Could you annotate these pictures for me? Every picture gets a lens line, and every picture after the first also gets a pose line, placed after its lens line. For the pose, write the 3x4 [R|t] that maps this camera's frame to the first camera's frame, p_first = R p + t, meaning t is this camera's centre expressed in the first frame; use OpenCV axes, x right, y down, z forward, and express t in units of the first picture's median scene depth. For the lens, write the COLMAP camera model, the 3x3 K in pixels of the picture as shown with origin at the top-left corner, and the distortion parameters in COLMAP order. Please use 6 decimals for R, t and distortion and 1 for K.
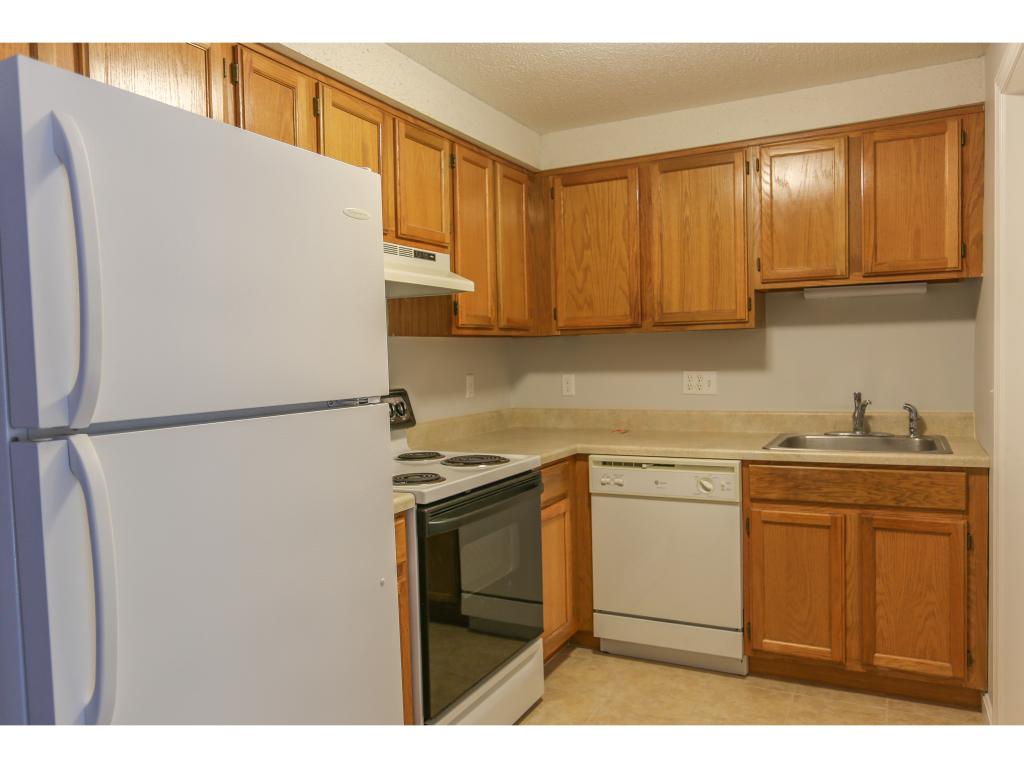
lens RADIAL K [[754.9, 0, 512.0], [0, 754.9, 384.0], [0, 0, 1]] dist [0.000524, 0.001052]
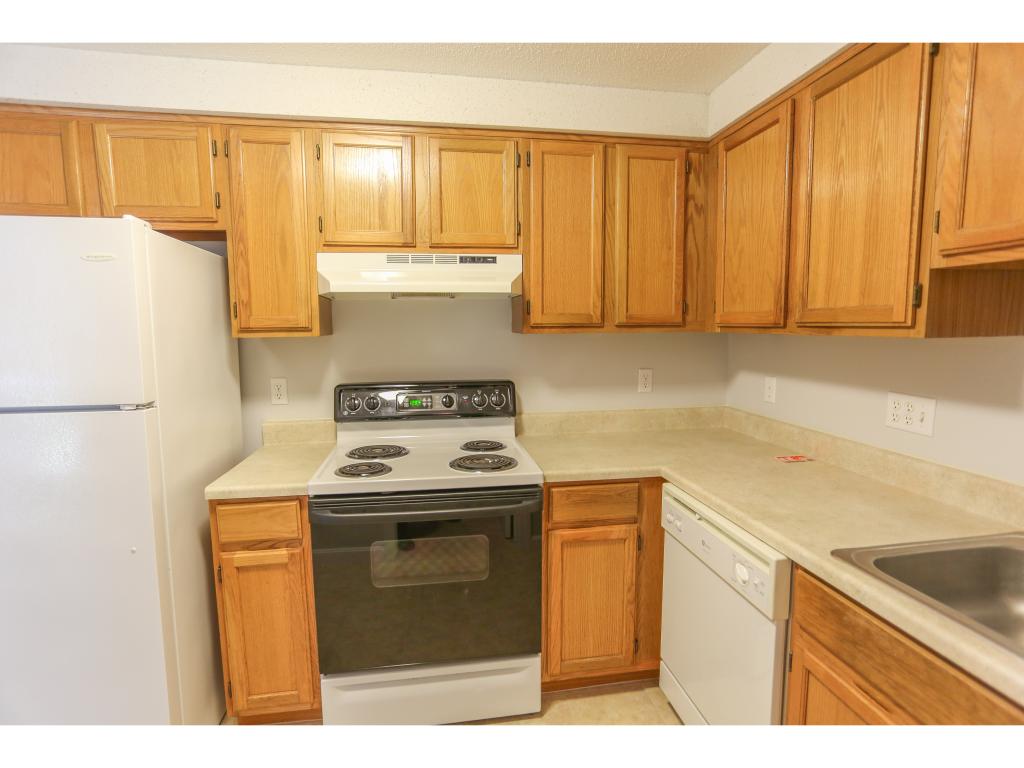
lens RADIAL K [[523.6, 0, 512.0], [0, 523.6, 384.0], [0, 0, 1]] dist [-0.050679, 0.029757]
pose [[0.597625, 0.110717, -0.794095, 0.444091], [-0.041314, 0.993356, 0.107406, -0.068425], [0.800711, -0.031381, 0.598228, 0.521967]]
